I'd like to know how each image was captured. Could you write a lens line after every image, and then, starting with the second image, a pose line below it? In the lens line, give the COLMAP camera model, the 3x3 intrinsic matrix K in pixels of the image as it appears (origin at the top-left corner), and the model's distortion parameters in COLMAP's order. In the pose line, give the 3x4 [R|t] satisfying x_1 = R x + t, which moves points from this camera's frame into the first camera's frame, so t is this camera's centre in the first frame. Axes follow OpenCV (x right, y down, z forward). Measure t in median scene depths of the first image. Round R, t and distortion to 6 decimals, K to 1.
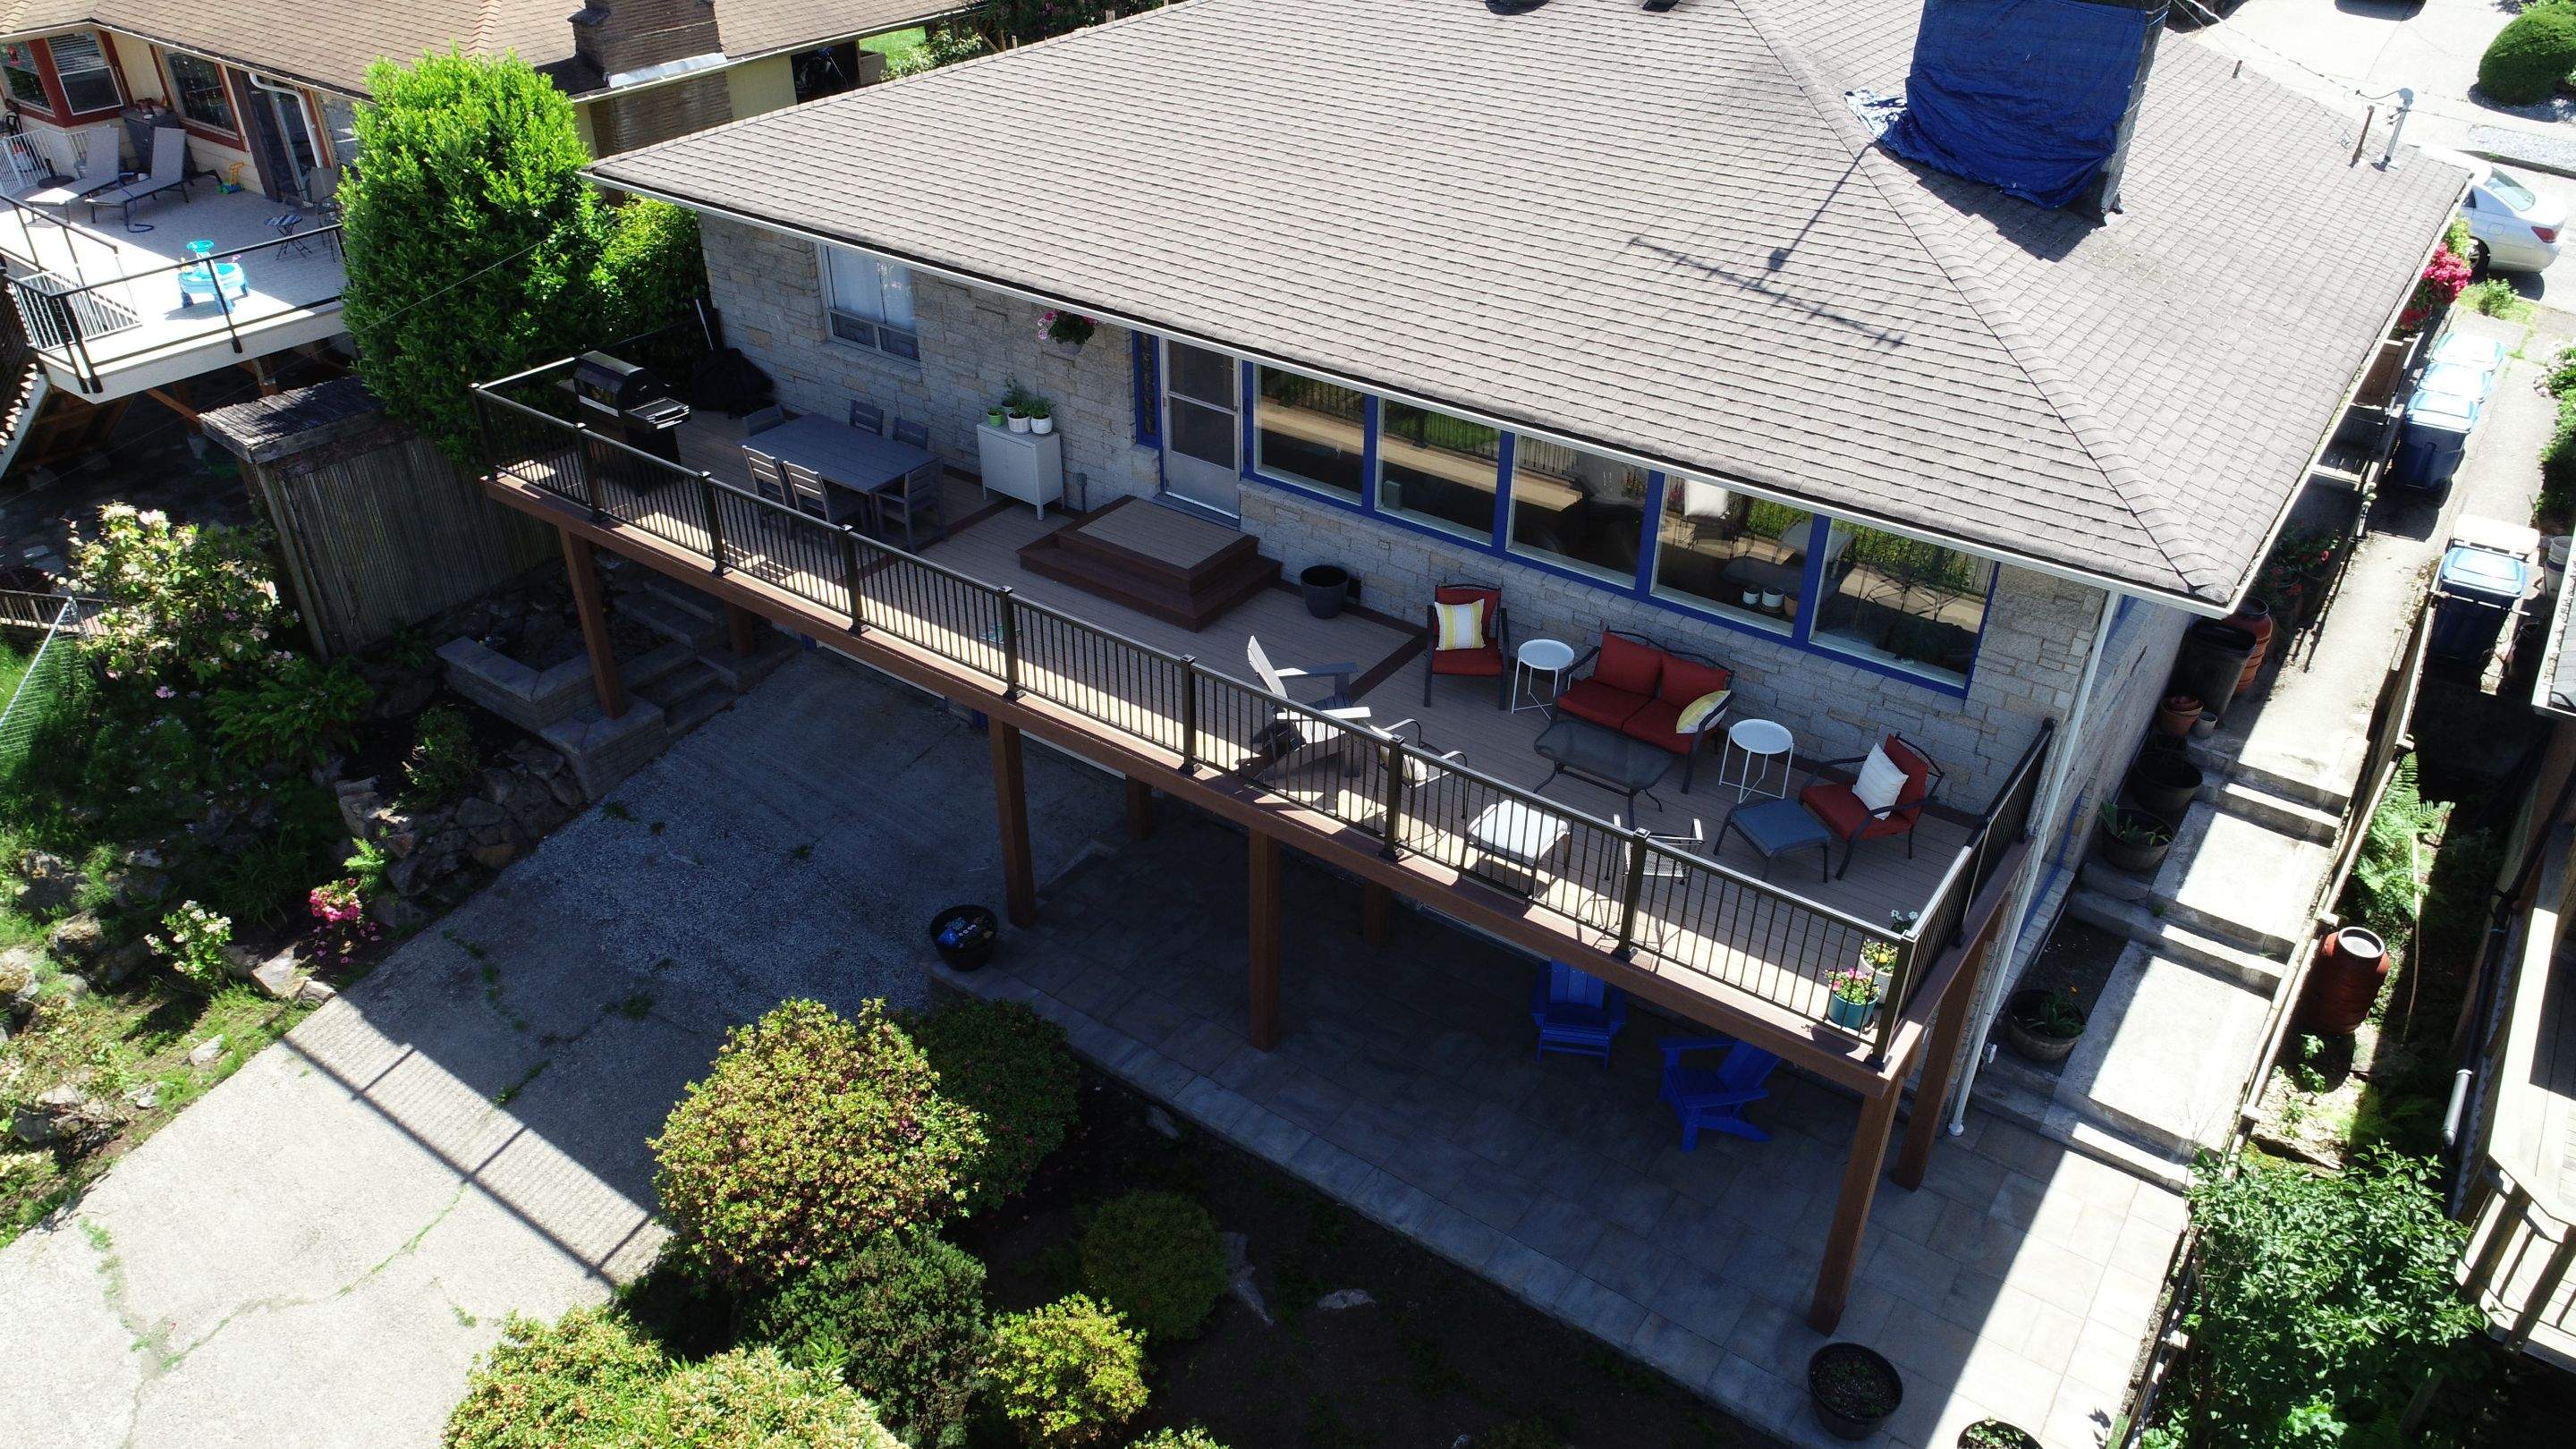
lens RADIAL K [[1738.2, 0, 1288.0], [0, 1738.2, 724.5], [0, 0, 1]] dist [0.004666, 0.003040]
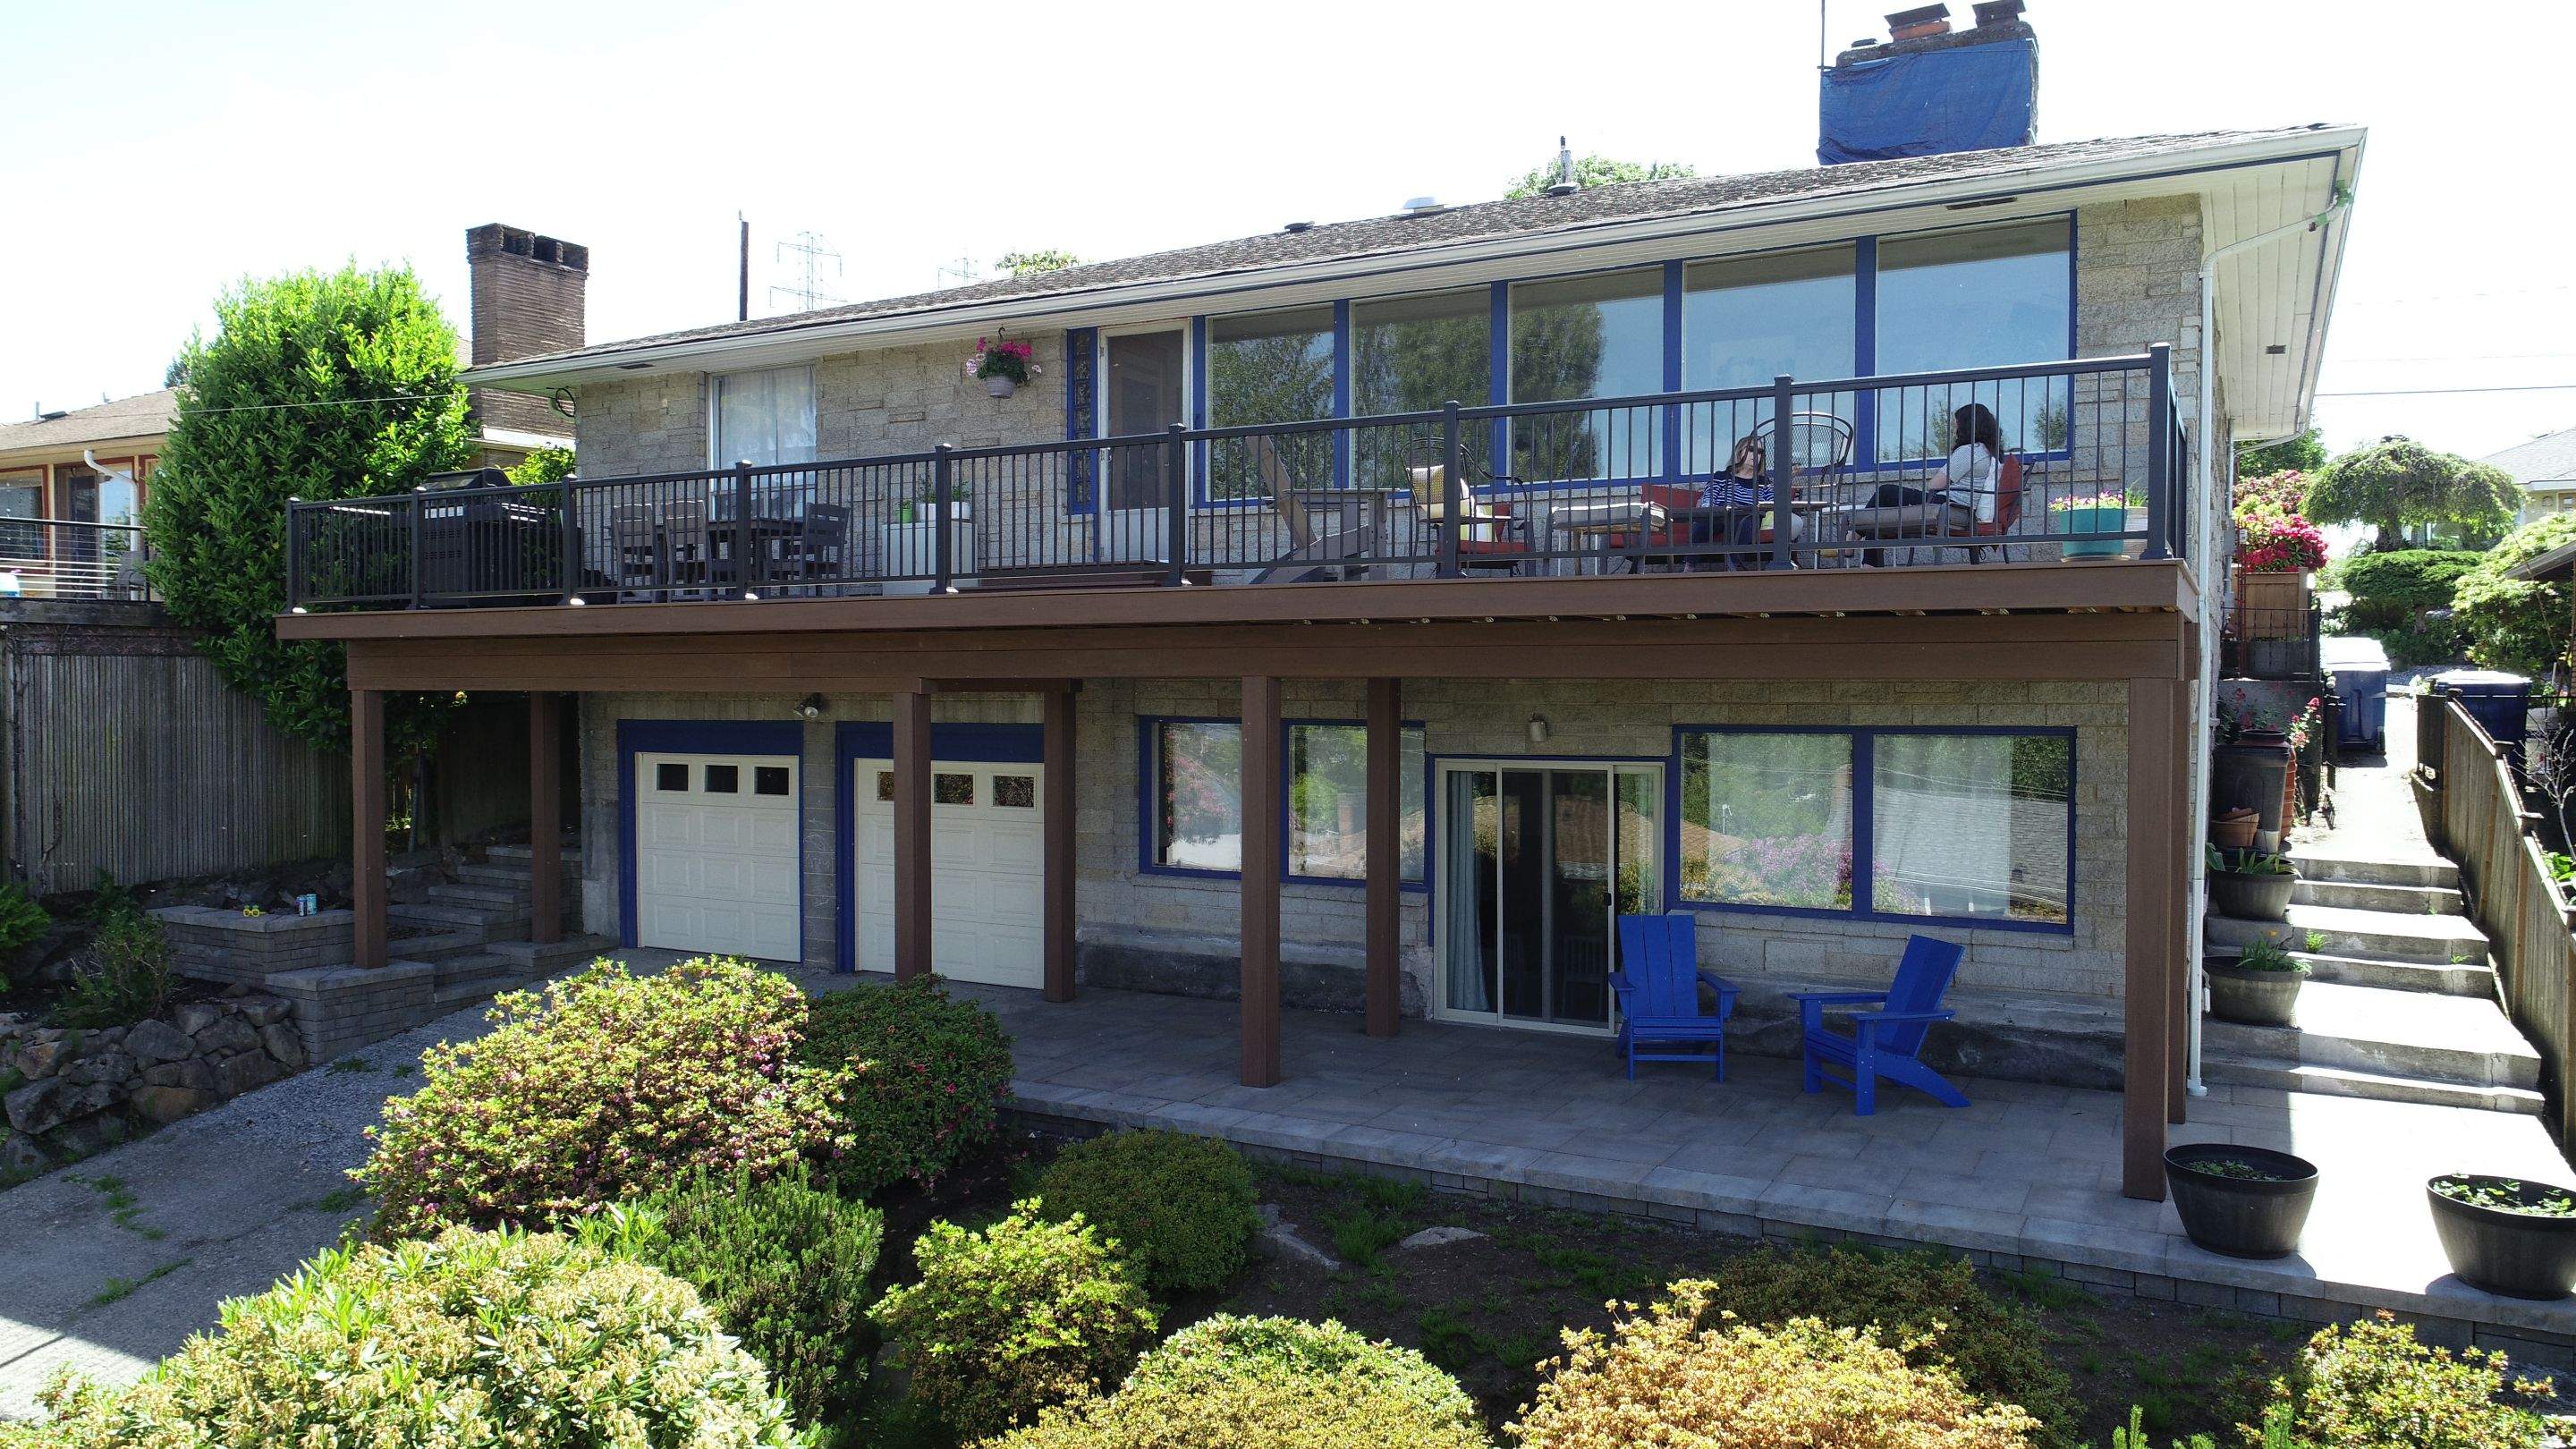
lens RADIAL K [[1738.2, 0, 1288.0], [0, 1738.2, 724.5], [0, 0, 1]] dist [0.004666, 0.003040]
pose [[0.992994, -0.009374, 0.117793, -0.088246], [0.068579, 0.857506, -0.509882, 0.437196], [-0.096228, 0.514388, 0.852142, 0.308794]]
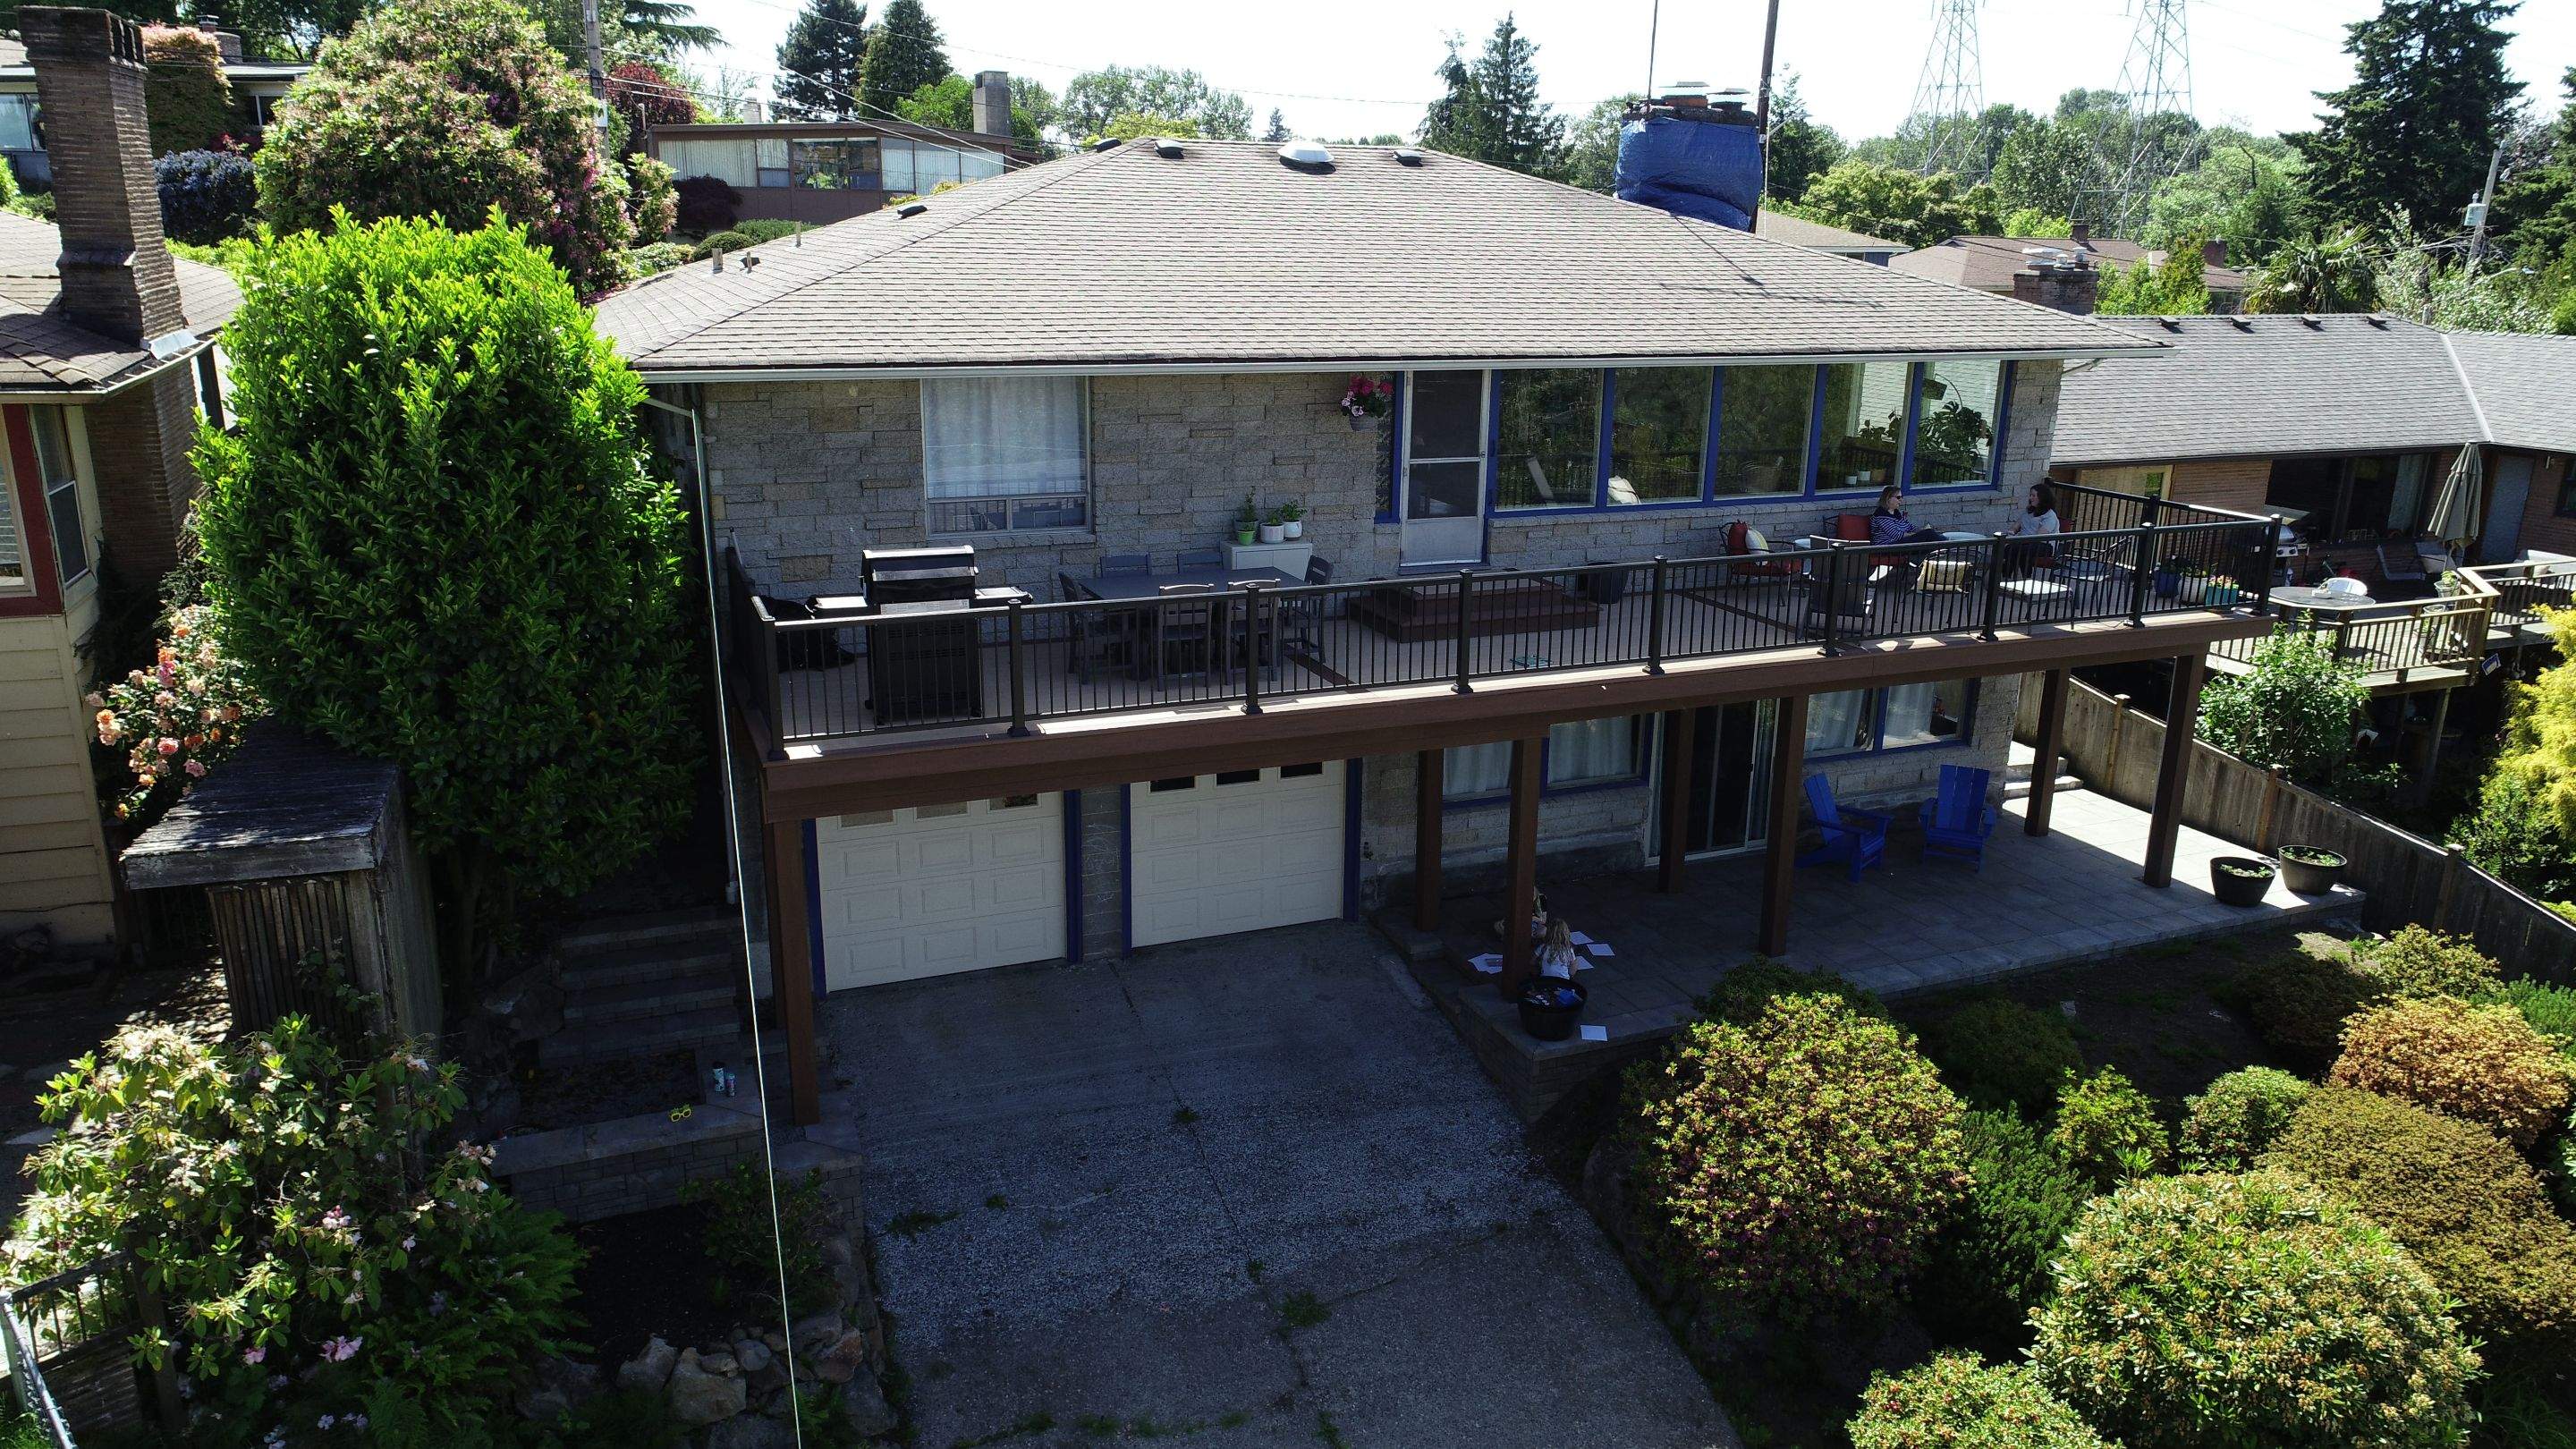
lens RADIAL K [[1738.2, 0, 1288.0], [0, 1738.2, 724.5], [0, 0, 1]] dist [0.004666, 0.003040]
pose [[0.523486, -0.237024, 0.818402, -1.074830], [0.445035, 0.895153, -0.025411, -0.057530], [-0.726572, 0.377520, 0.574084, 0.545339]]
